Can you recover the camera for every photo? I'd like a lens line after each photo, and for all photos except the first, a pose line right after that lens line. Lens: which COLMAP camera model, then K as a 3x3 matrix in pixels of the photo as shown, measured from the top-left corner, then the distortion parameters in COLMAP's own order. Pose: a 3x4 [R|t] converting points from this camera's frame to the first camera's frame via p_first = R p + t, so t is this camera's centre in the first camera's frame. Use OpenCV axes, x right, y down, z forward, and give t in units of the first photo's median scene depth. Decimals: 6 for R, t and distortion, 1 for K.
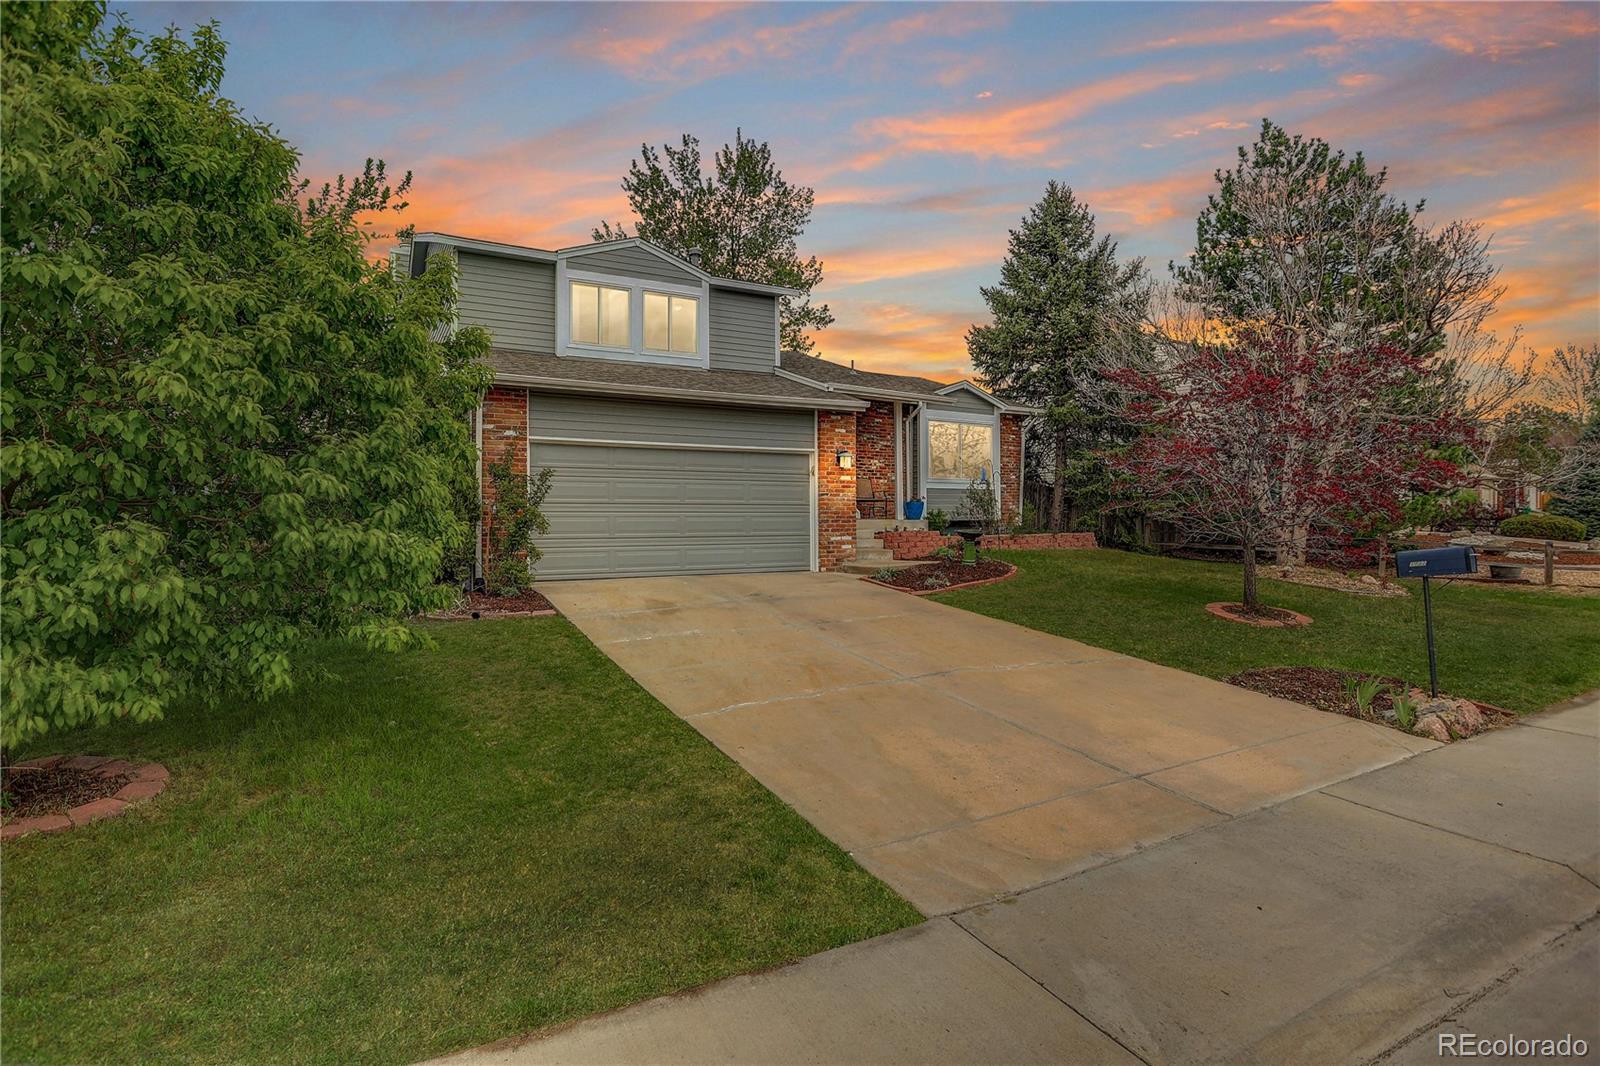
lens RADIAL K [[771.0, 0, 804.2], [0, 771.0, 541.3], [0, 0, 1]] dist [-0.030716, 0.000230]
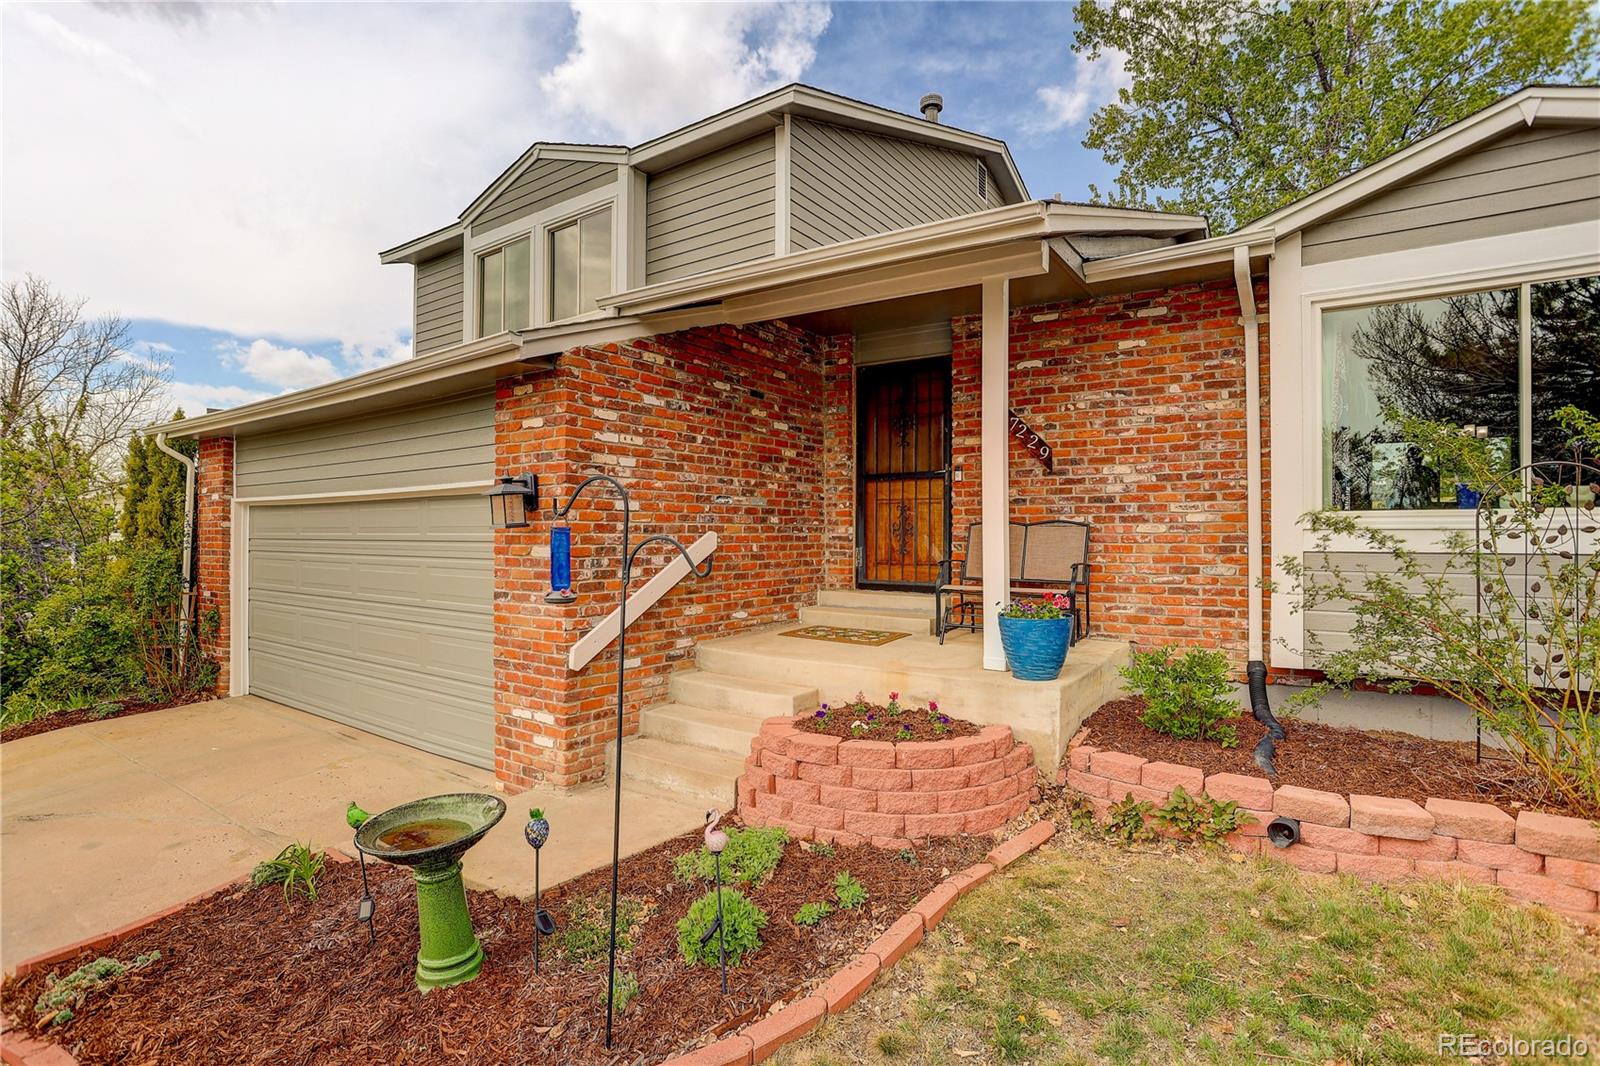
lens RADIAL K [[771.0, 0, 804.2], [0, 771.0, 541.3], [0, 0, 1]] dist [-0.030716, 0.000230]
pose [[0.405021, 0.002470, -0.914304, 0.433970], [-0.024579, 0.999664, -0.008187, -0.086882], [0.913977, 0.025789, 0.404946, 0.967543]]
